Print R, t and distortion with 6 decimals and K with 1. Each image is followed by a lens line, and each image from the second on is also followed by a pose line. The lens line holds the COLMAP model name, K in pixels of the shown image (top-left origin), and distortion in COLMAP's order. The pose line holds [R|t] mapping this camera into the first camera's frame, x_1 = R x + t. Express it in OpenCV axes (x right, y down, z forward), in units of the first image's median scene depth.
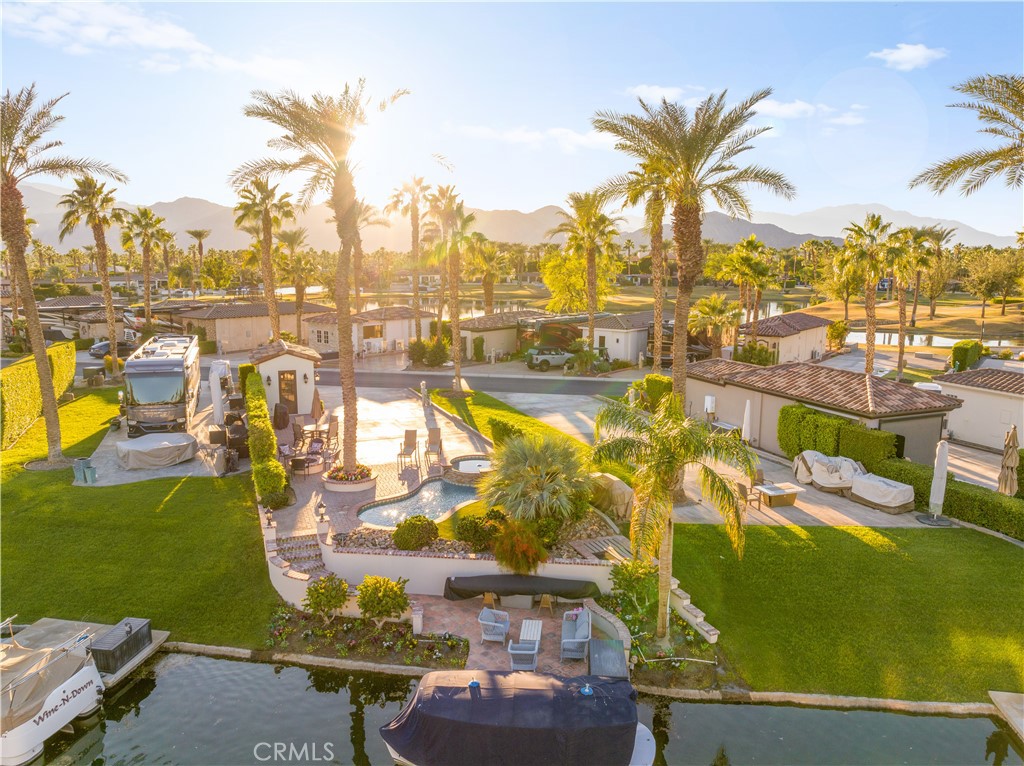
lens RADIAL K [[718.0, 0, 518.8], [0, 718.0, 379.2], [0, 0, 1]] dist [-0.034711, -0.006224]
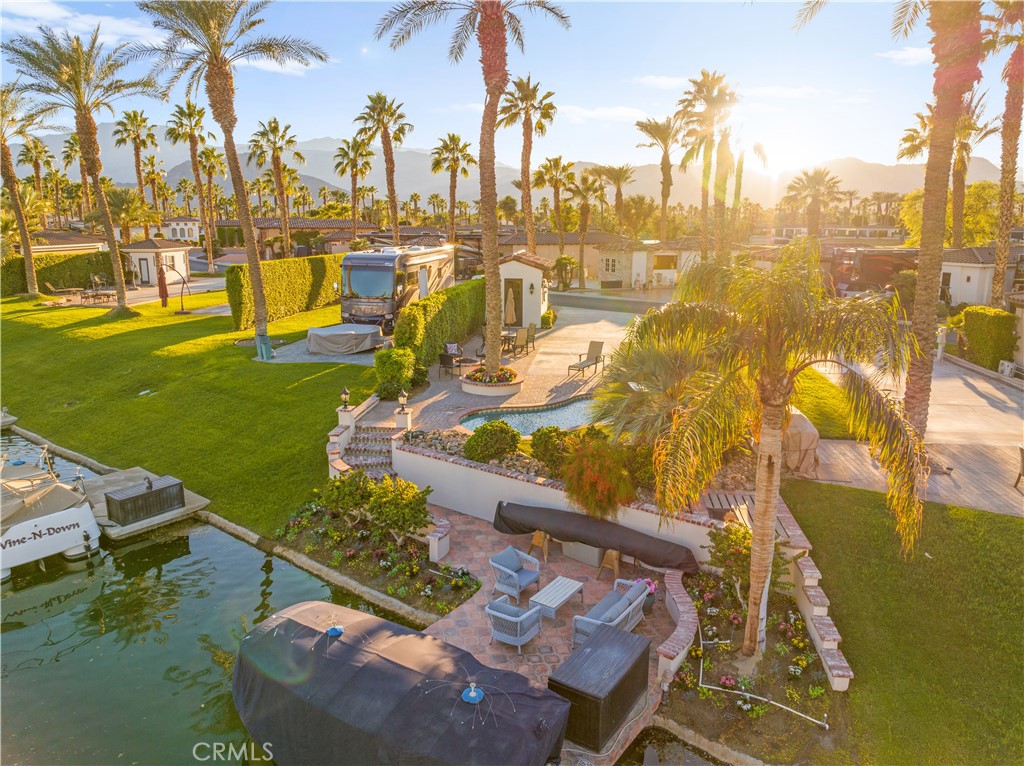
lens RADIAL K [[718.0, 0, 518.8], [0, 718.0, 379.2], [0, 0, 1]] dist [-0.034711, -0.006224]
pose [[0.872690, 0.101224, -0.477667, 0.203715], [-0.075797, 0.994501, 0.072268, 0.073303], [0.482356, -0.026862, 0.875563, 0.276622]]
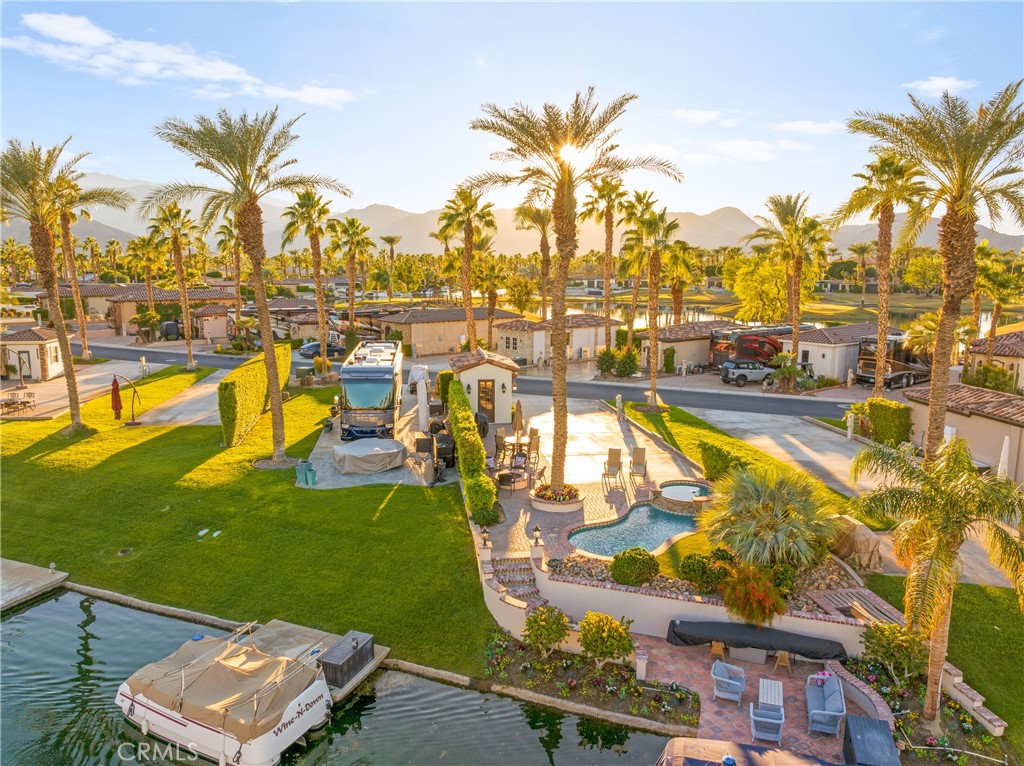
lens RADIAL K [[718.0, 0, 518.8], [0, 718.0, 379.2], [0, 0, 1]] dist [-0.034711, -0.006224]
pose [[0.972678, 0.035736, -0.229393, -0.070540], [-0.036727, 0.999325, -0.000053, -0.020965], [0.229236, 0.008476, 0.973334, 0.040949]]
